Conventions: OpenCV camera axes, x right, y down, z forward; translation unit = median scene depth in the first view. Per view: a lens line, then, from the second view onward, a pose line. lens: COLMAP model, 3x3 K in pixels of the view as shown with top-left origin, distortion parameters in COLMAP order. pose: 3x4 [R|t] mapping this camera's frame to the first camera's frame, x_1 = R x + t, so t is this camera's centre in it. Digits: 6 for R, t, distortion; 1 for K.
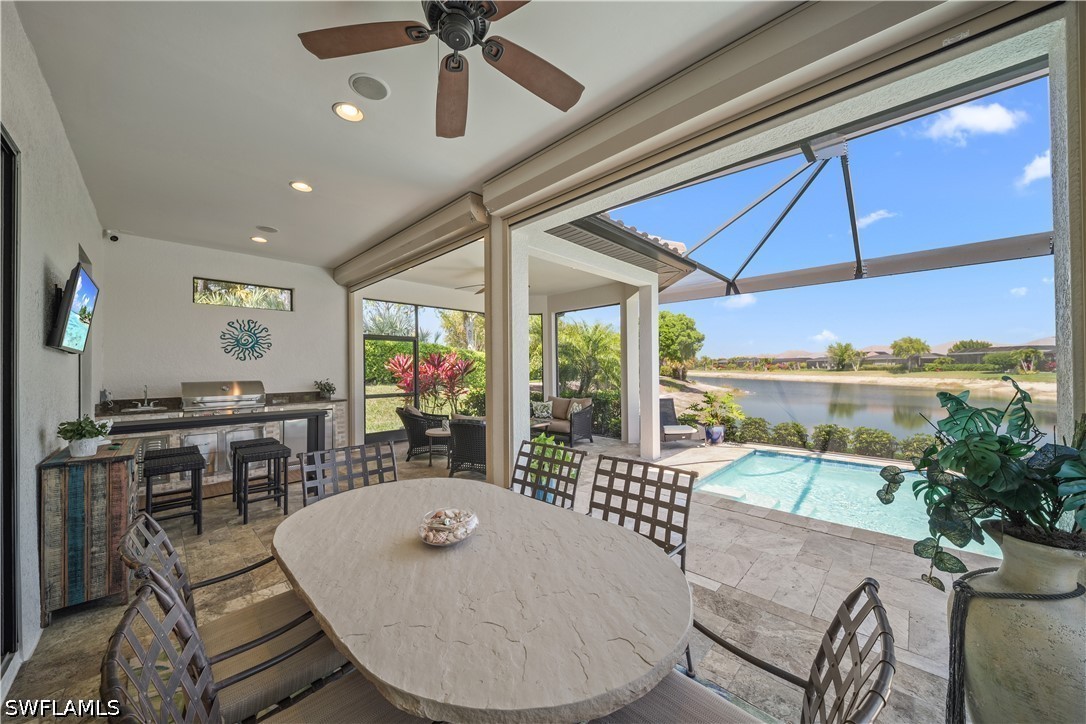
lens RADIAL K [[375.5, 0, 545.3], [0, 375.5, 368.1], [0, 0, 1]] dist [-0.001747, -0.000410]
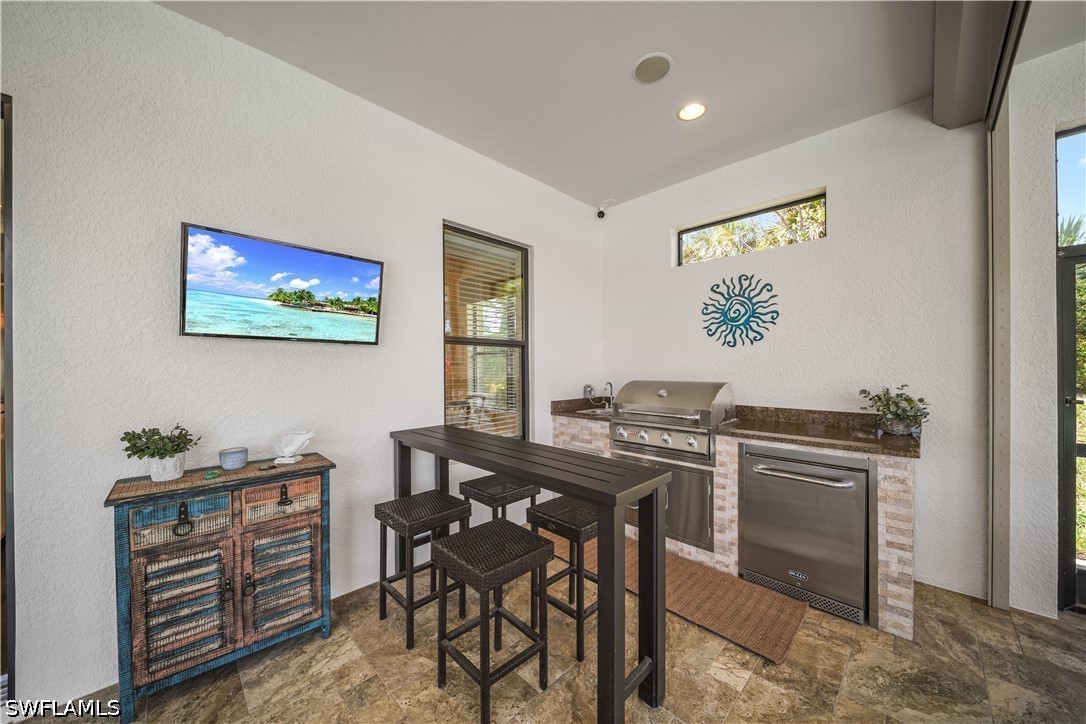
lens RADIAL K [[375.5, 0, 545.3], [0, 375.5, 368.1], [0, 0, 1]] dist [-0.001747, -0.000410]
pose [[-0.024984, 0.011037, -0.999627, -0.181793], [0.005266, 0.999927, 0.010908, 0.004552], [0.999674, -0.004991, -0.025040, 0.626642]]
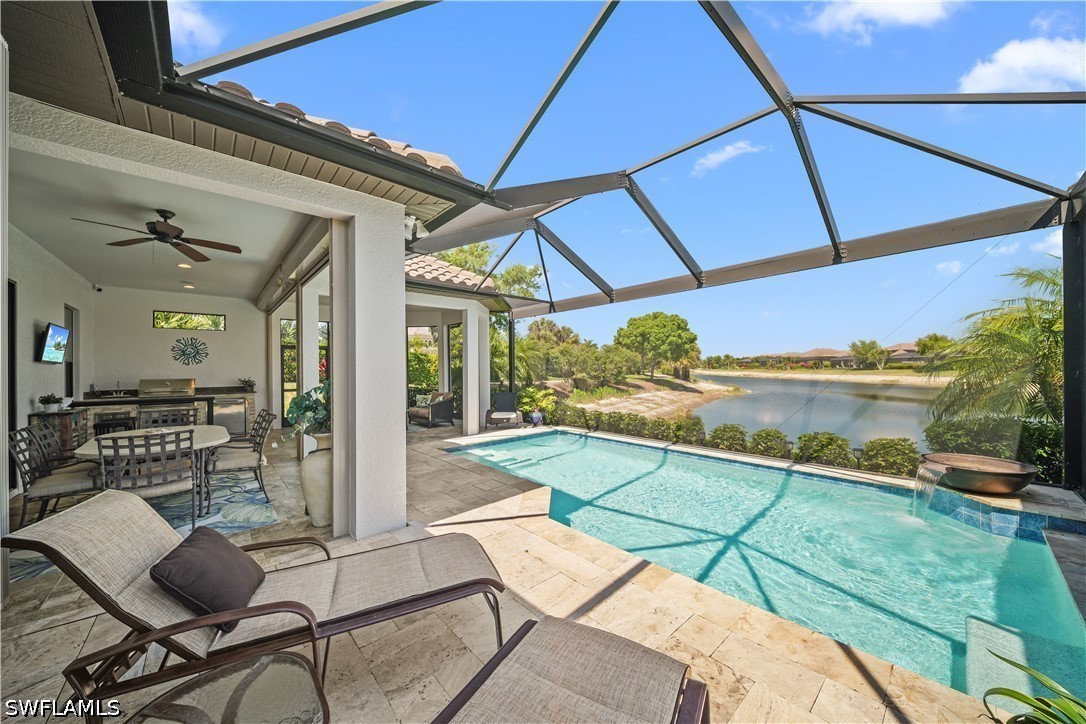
lens RADIAL K [[375.5, 0, 545.3], [0, 375.5, 368.1], [0, 0, 1]] dist [-0.001747, -0.000410]
pose [[0.997541, -0.003135, -0.070016, 0.627296], [0.003207, 0.999994, 0.000908, -0.004209], [0.070013, -0.001130, 0.997545, -0.338605]]
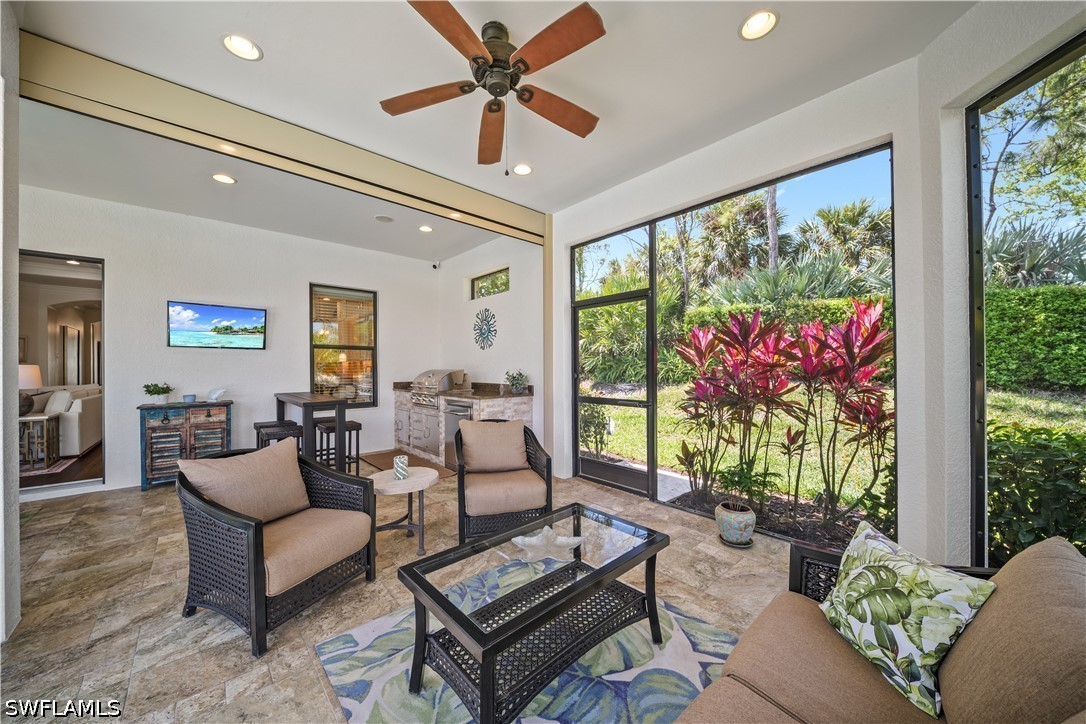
lens RADIAL K [[375.5, 0, 545.3], [0, 375.5, 368.1], [0, 0, 1]] dist [-0.001747, -0.000410]
pose [[-0.073163, 0.007828, -0.997289, 0.171226], [0.006164, 0.999954, 0.007396, 0.020140], [0.997301, -0.005606, -0.073208, 1.078936]]
